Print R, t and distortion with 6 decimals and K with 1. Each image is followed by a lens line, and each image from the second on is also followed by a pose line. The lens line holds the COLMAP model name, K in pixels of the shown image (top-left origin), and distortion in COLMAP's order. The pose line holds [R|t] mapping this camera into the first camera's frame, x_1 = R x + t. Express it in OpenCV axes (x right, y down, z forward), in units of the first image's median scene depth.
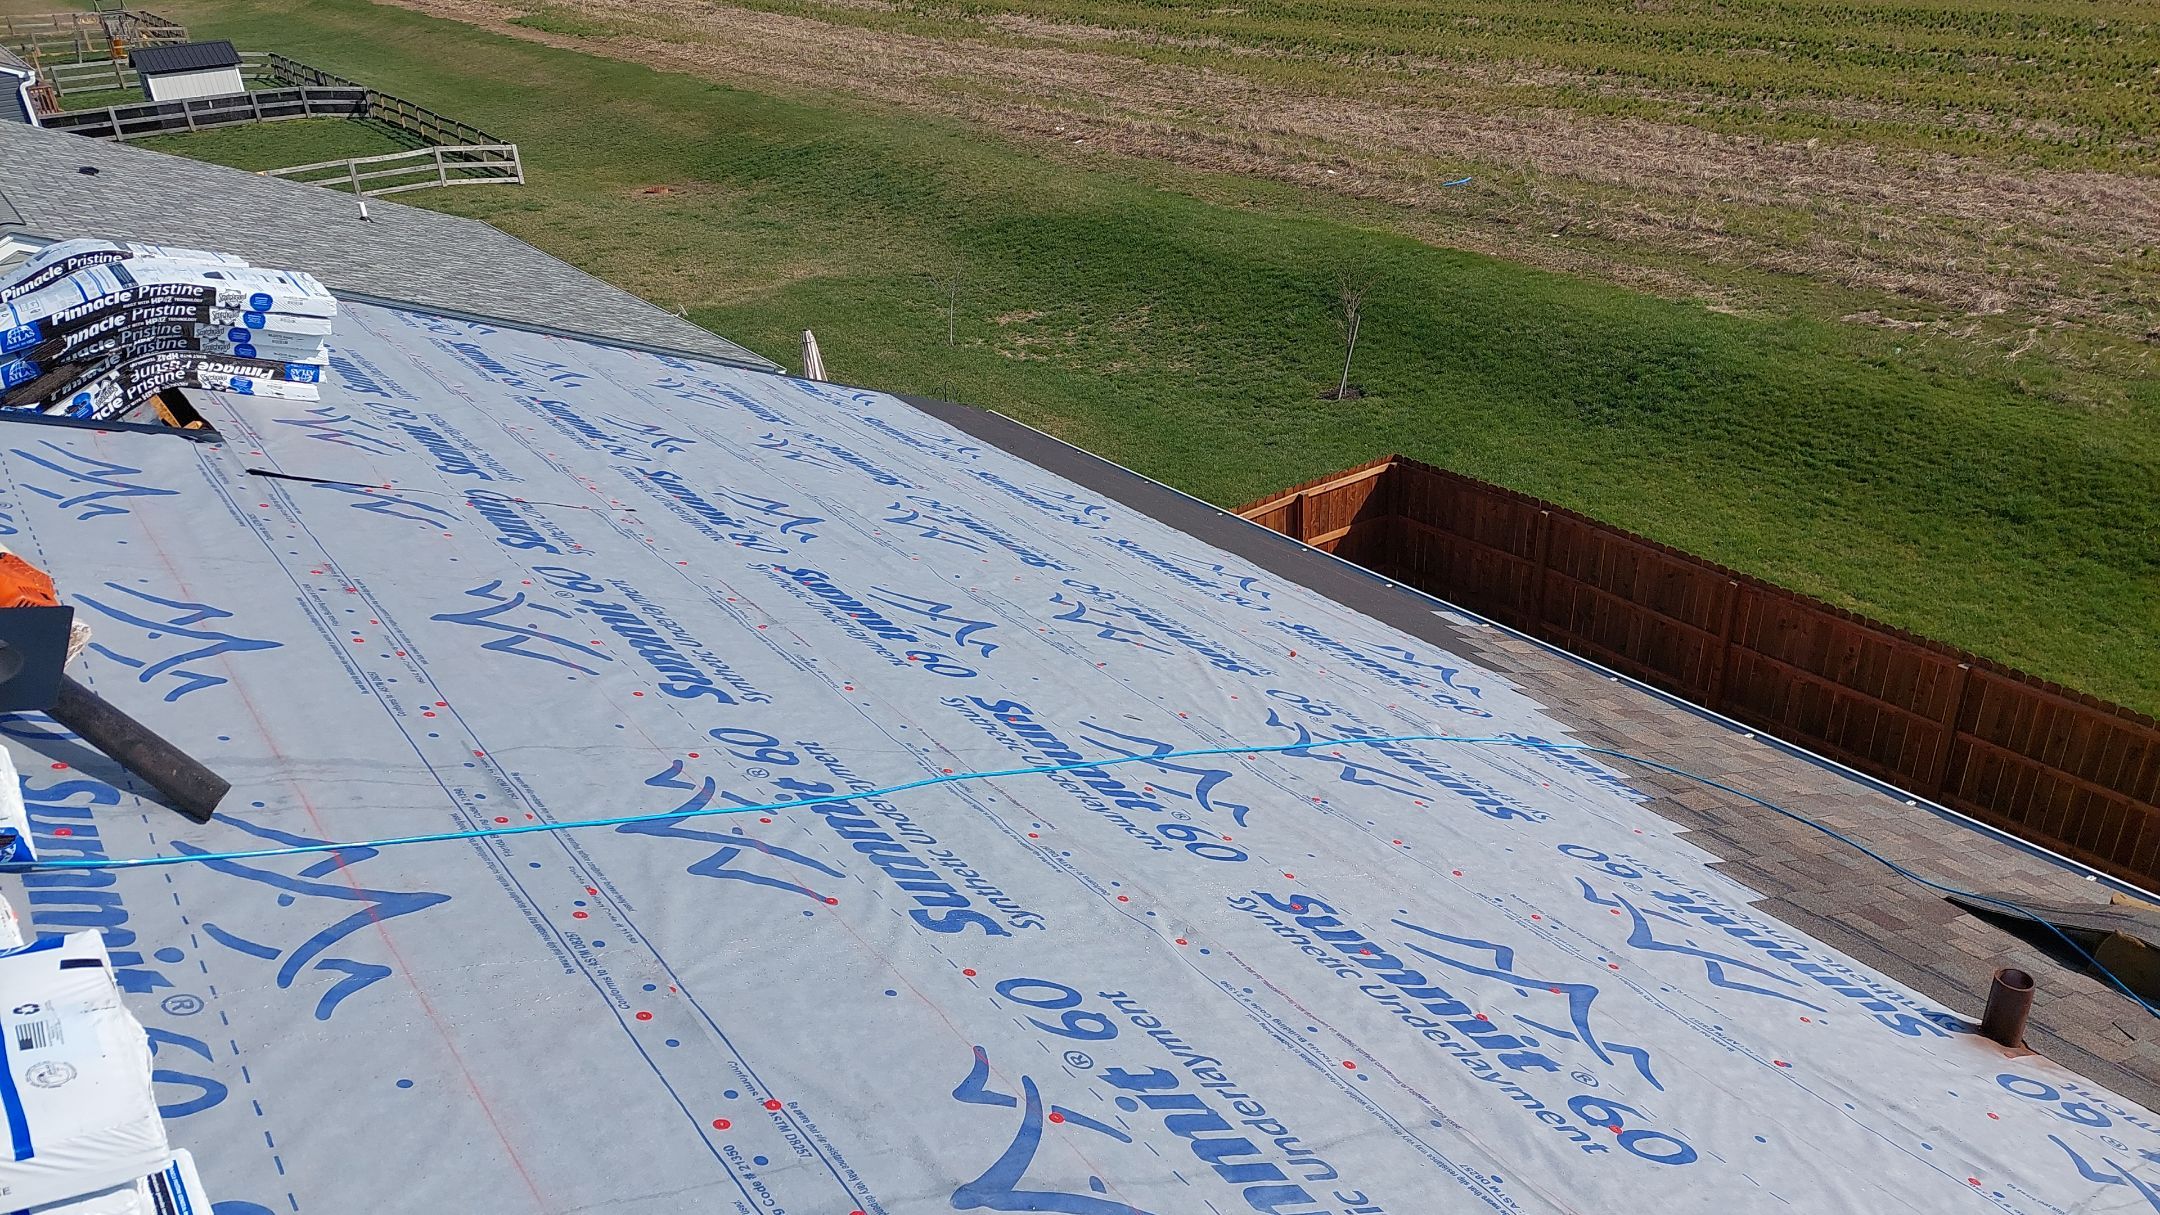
lens RADIAL K [[1529.9, 0, 1099.7], [0, 1529.9, 647.7], [0, 0, 1]] dist [0.077186, -0.088648]
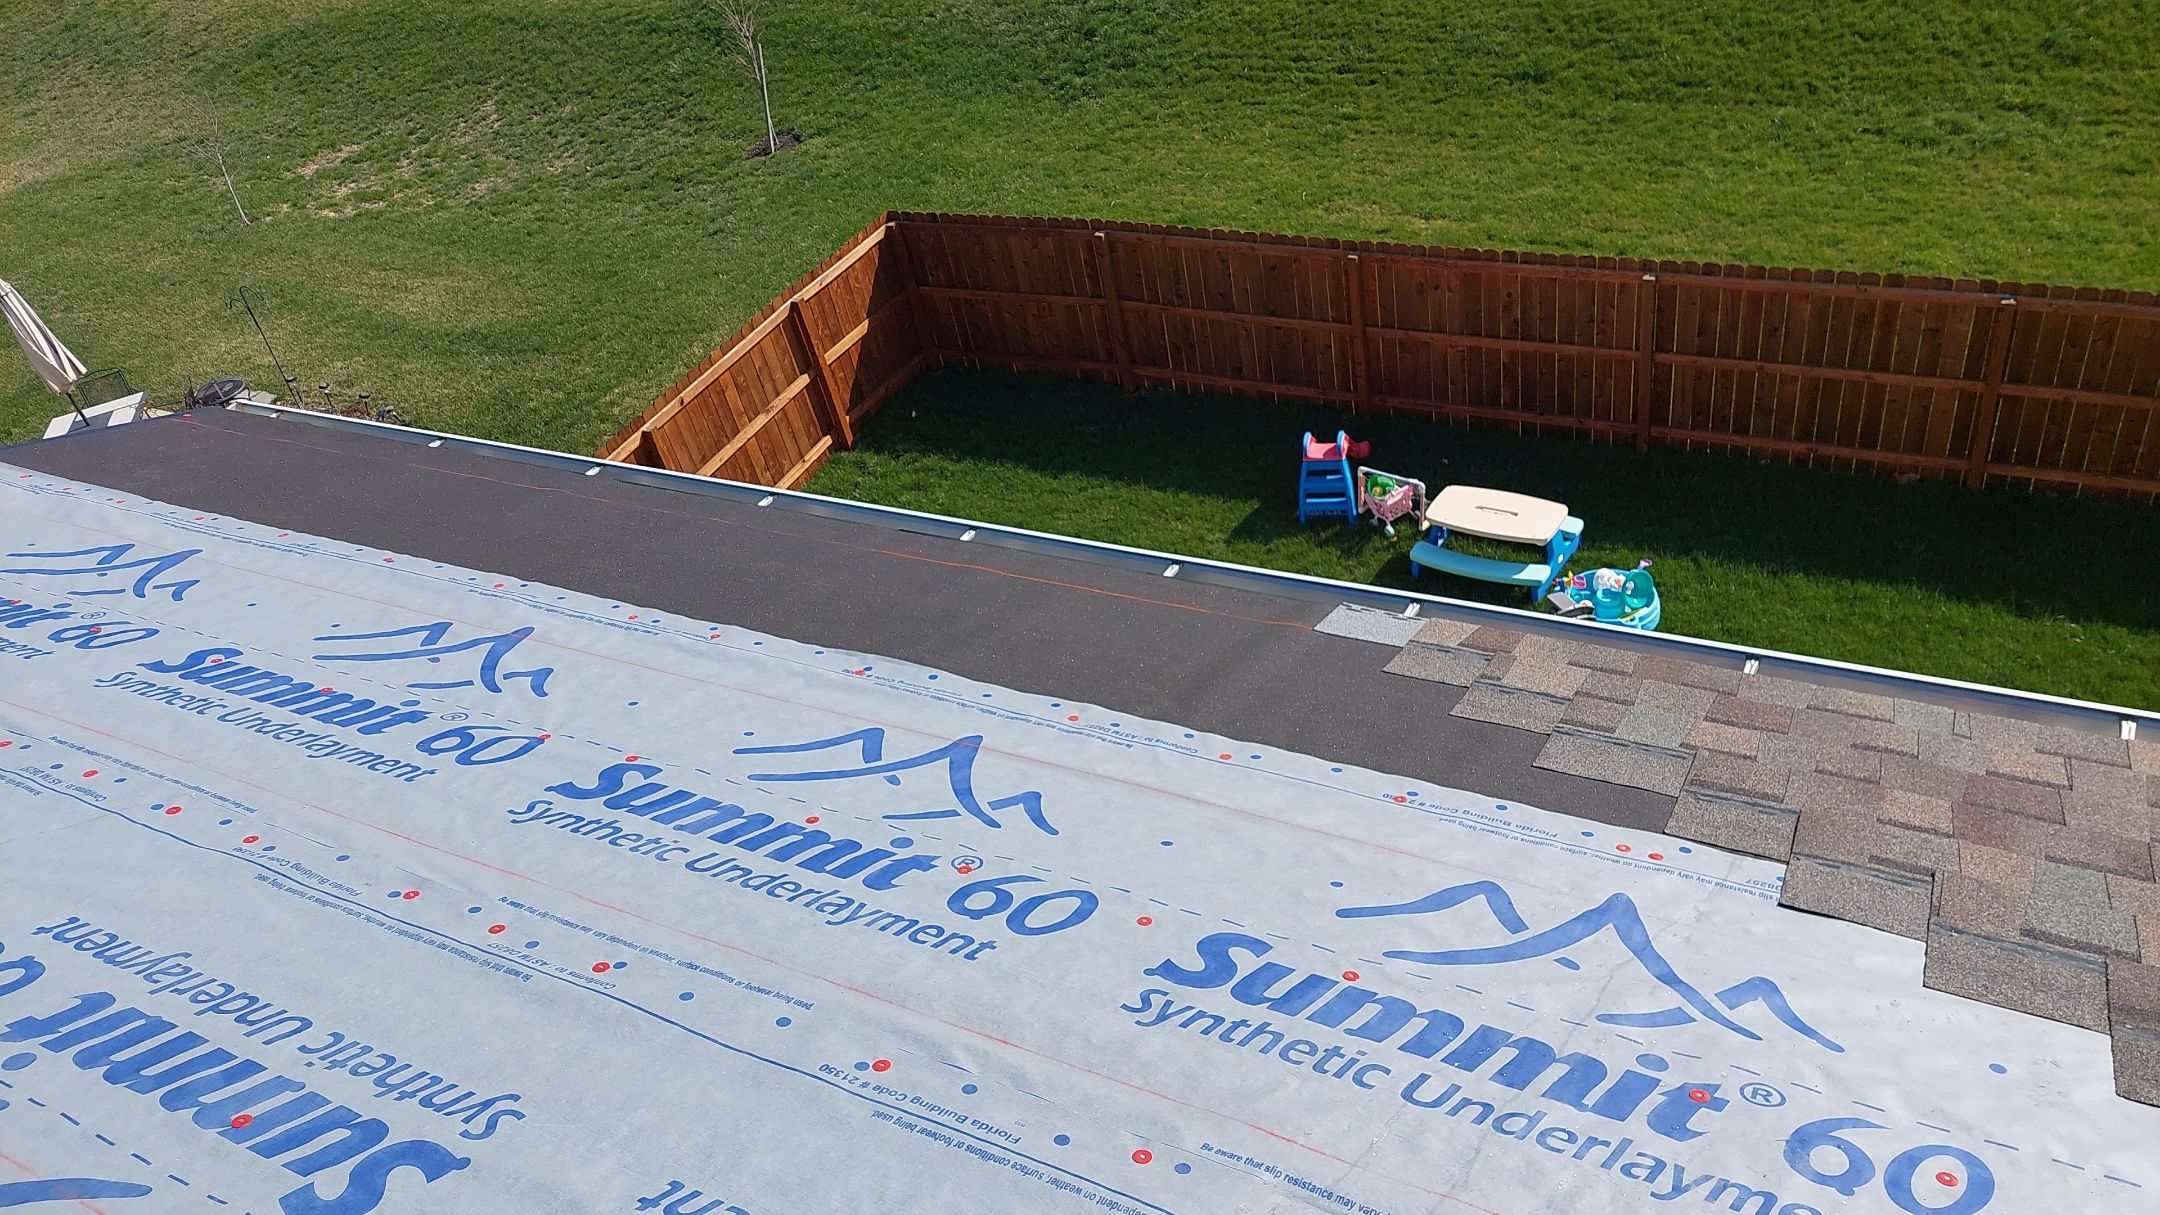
lens RADIAL K [[1529.9, 0, 1088.5], [0, 1529.9, 589.5], [0, 0, 1]] dist [0.077186, -0.088648]
pose [[0.896383, -0.357422, 0.262198, 0.009794], [0.319232, 0.930887, 0.177595, -0.041612], [-0.307553, -0.075491, 0.948532, 0.170033]]
